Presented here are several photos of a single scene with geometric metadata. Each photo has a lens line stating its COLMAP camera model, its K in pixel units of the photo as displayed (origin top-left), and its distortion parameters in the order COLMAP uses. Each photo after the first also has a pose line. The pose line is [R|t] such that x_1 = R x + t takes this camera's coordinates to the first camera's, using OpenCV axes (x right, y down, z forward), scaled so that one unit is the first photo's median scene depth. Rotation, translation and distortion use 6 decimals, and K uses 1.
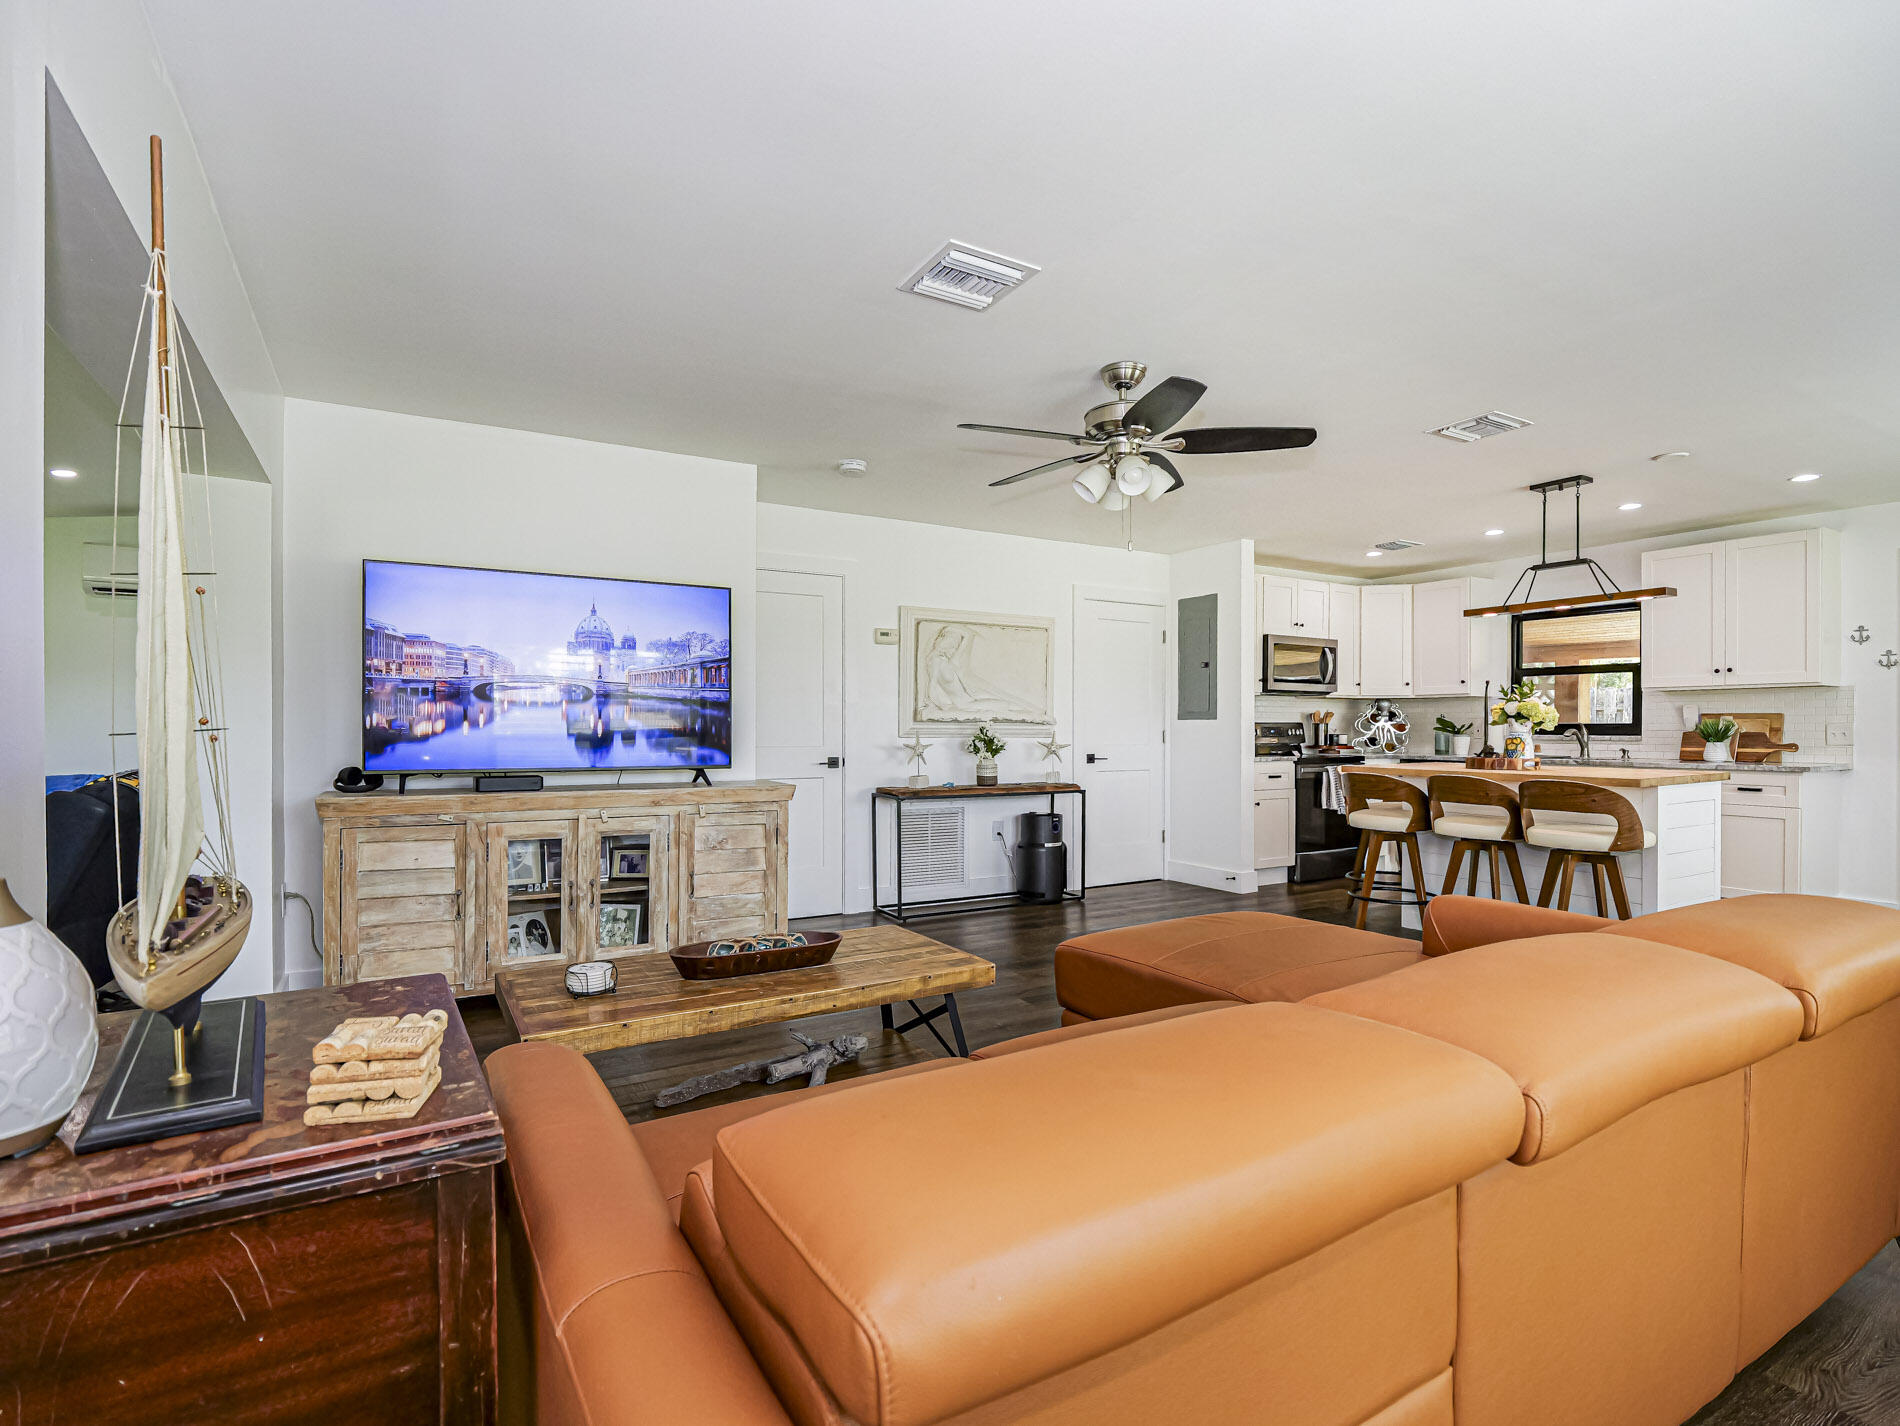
lens RADIAL K [[919.4, 0, 938.9], [0, 919.4, 732.6], [0, 0, 1]] dist [-0.014006, -0.000986]
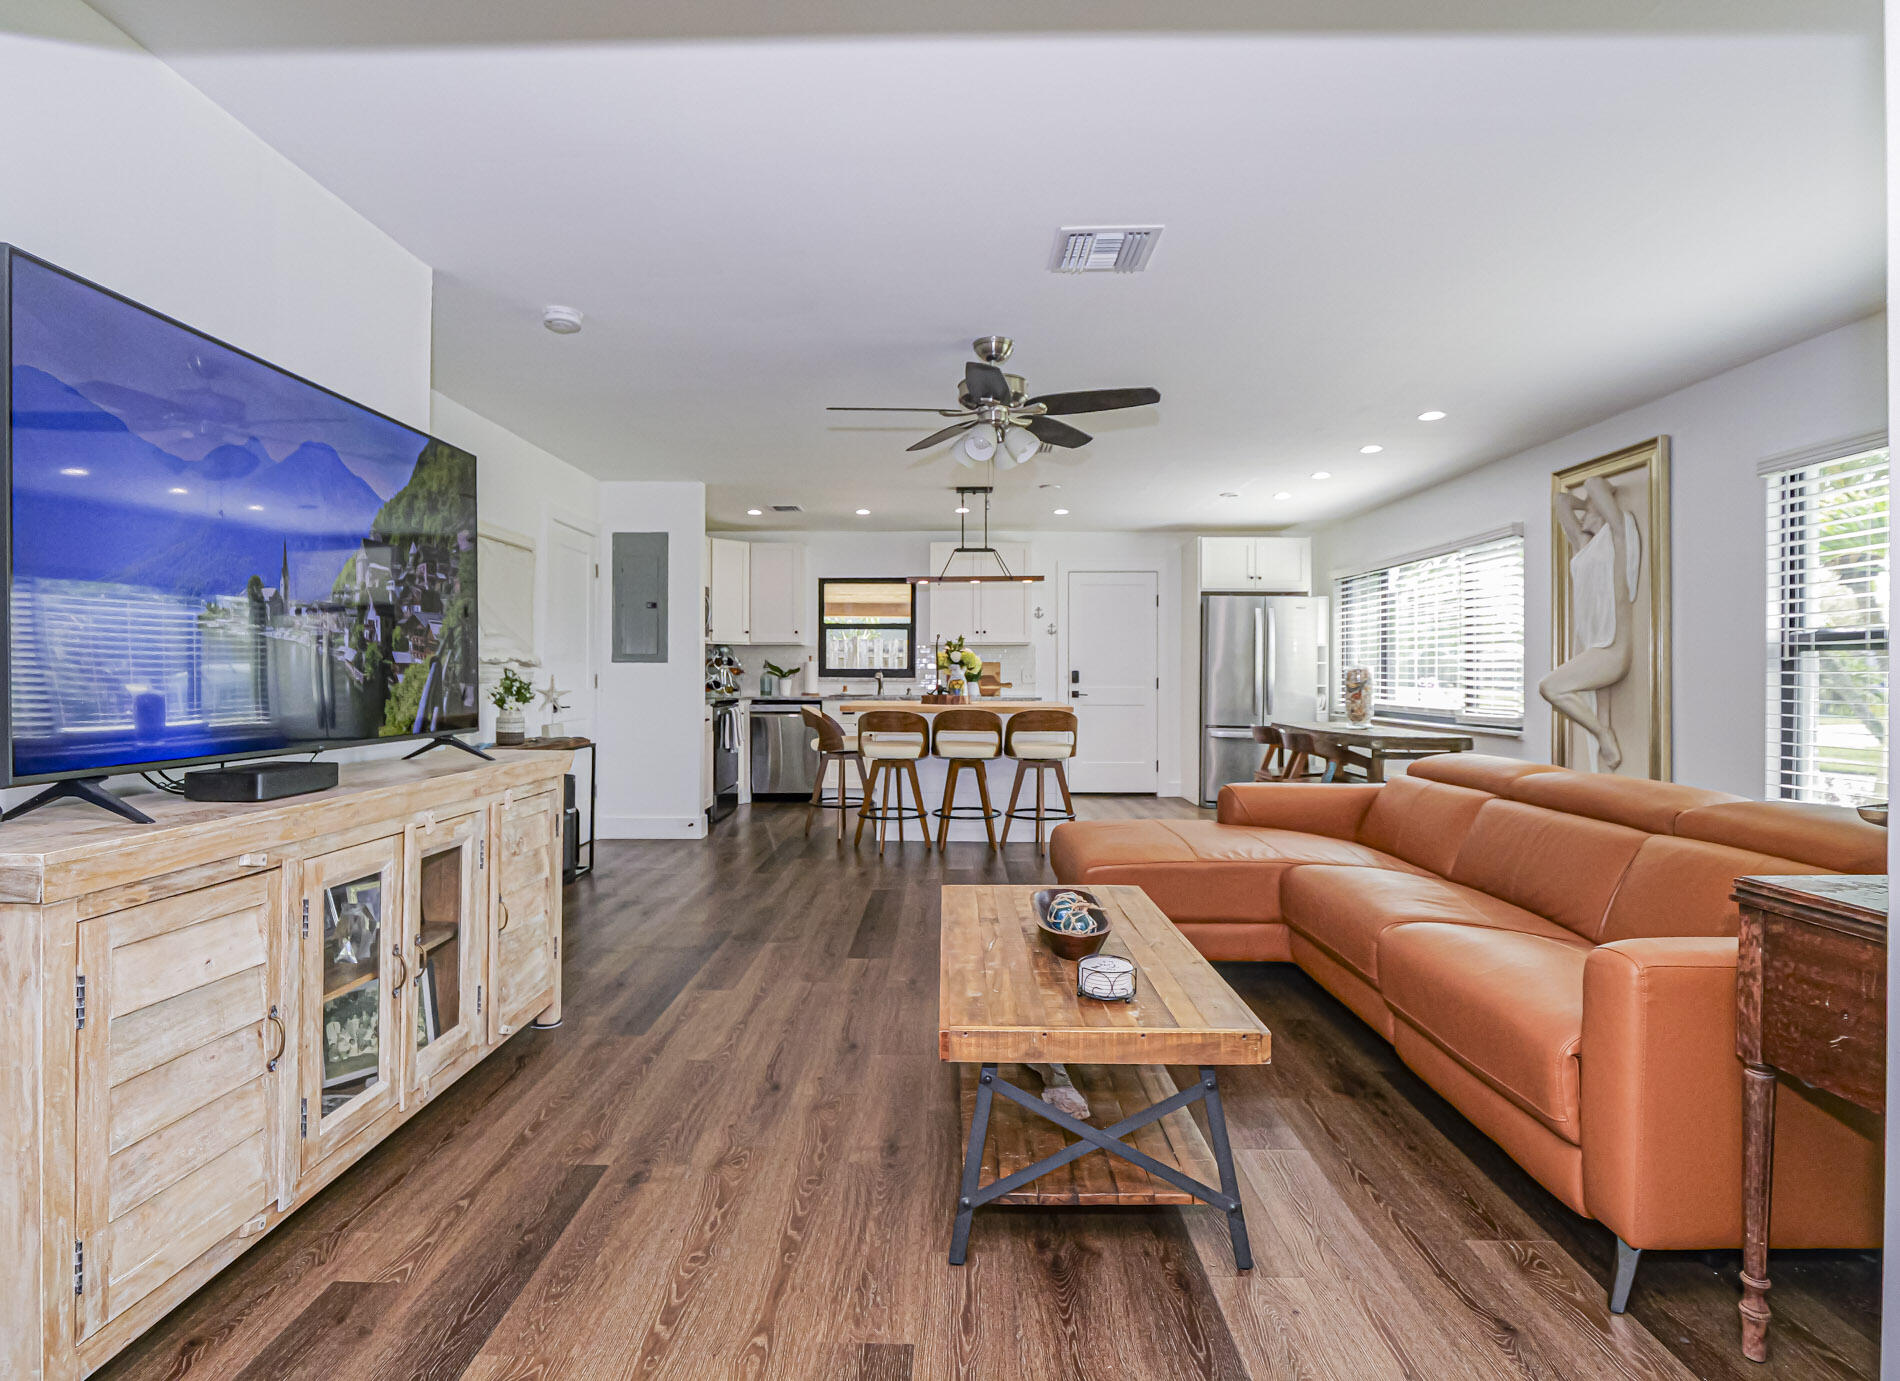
lens RADIAL K [[961.1, 0, 917.0], [0, 961.1, 683.9], [0, 0, 1]] dist [-0.001973, -0.000784]
pose [[0.530733, -0.009020, 0.847491, -0.462735], [0.002501, 0.999956, 0.009076, -0.000518], [-0.847536, -0.002697, 0.530732, 0.269287]]
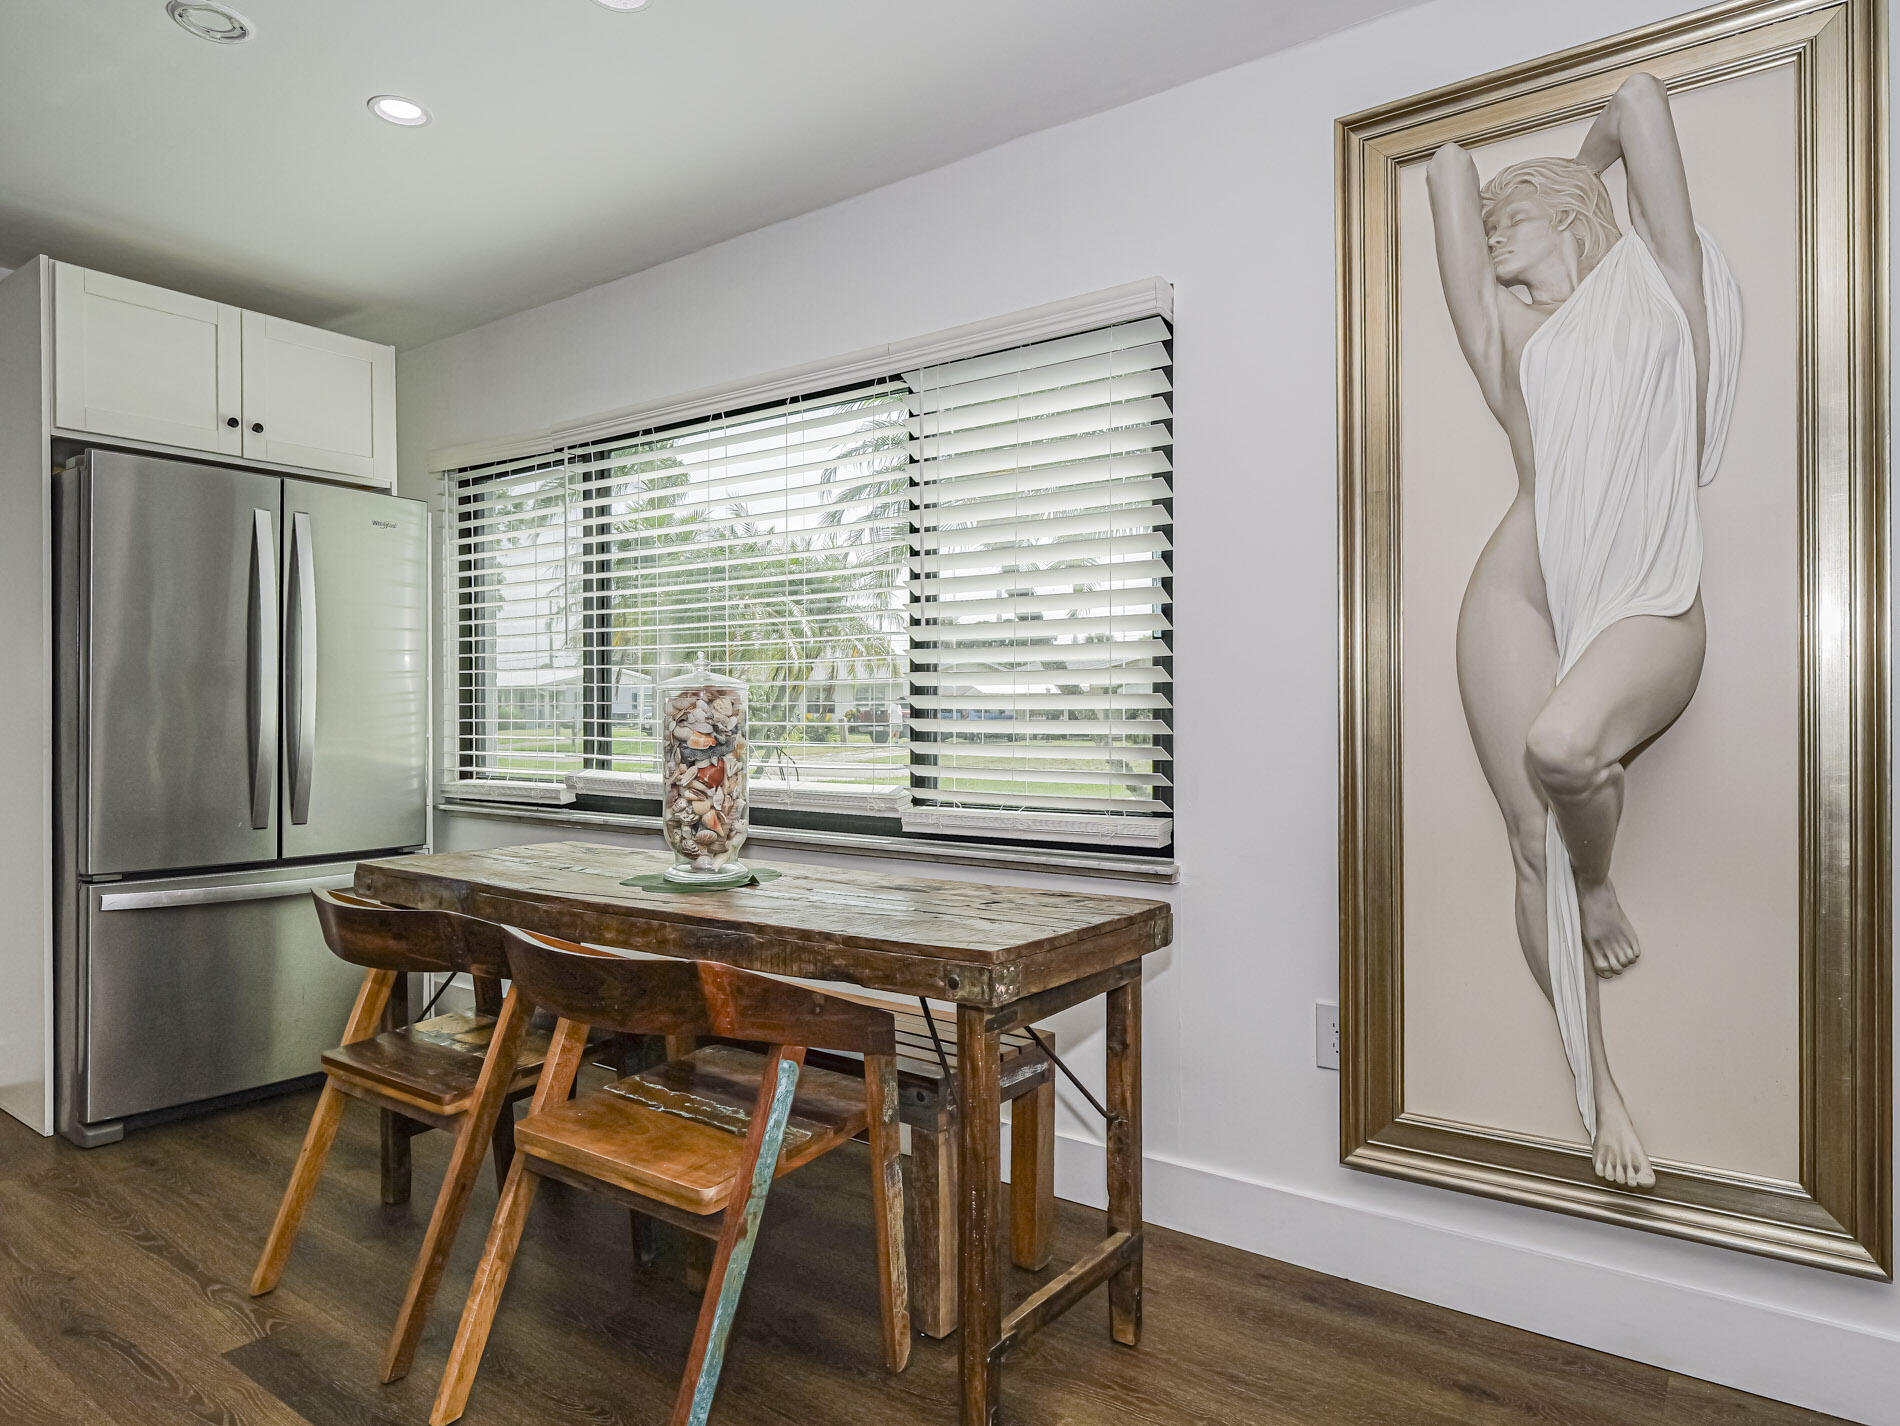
lens RADIAL K [[1183.3, 0, 950.0], [0, 1183.3, 713.0], [0, 0, 1]] dist [-0.002825, 0.000300]
pose [[-0.399227, -0.005674, 0.916835, 0.301063], [0.003665, 0.999963, 0.007784, 0.000220], [-0.916845, 0.006468, -0.399191, 0.509361]]
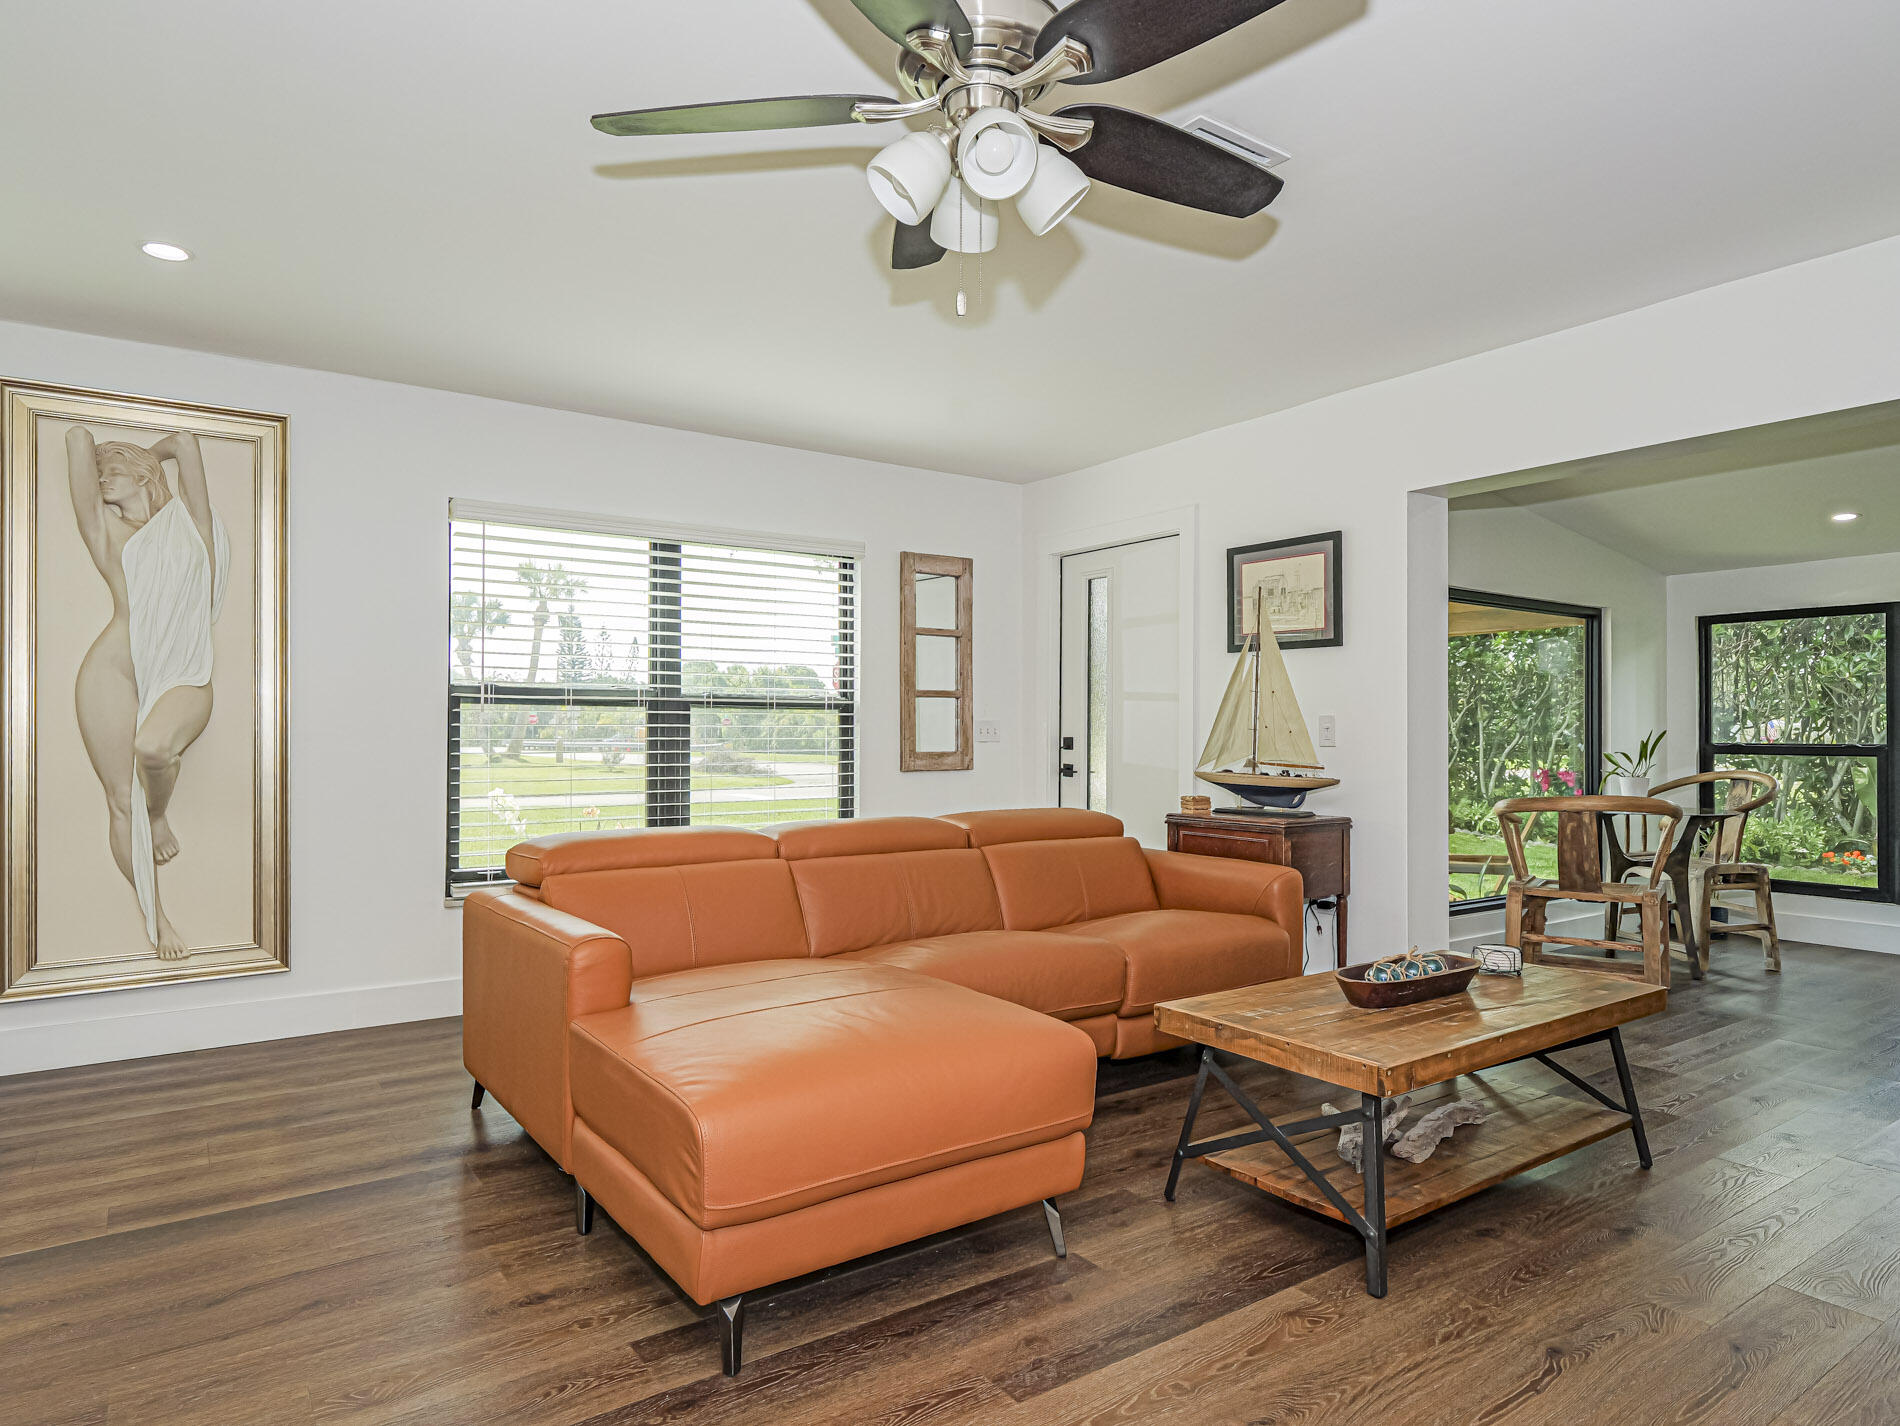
lens RADIAL K [[1122.2, 0, 936.3], [0, 1122.2, 727.4], [0, 0, 1]] dist [-0.008829, 0.000325]
pose [[-0.996832, -0.003645, -0.079457, 0.144976], [-0.003818, 0.999991, 0.002025, -0.001756], [0.079449, 0.002322, -0.996836, 0.876149]]
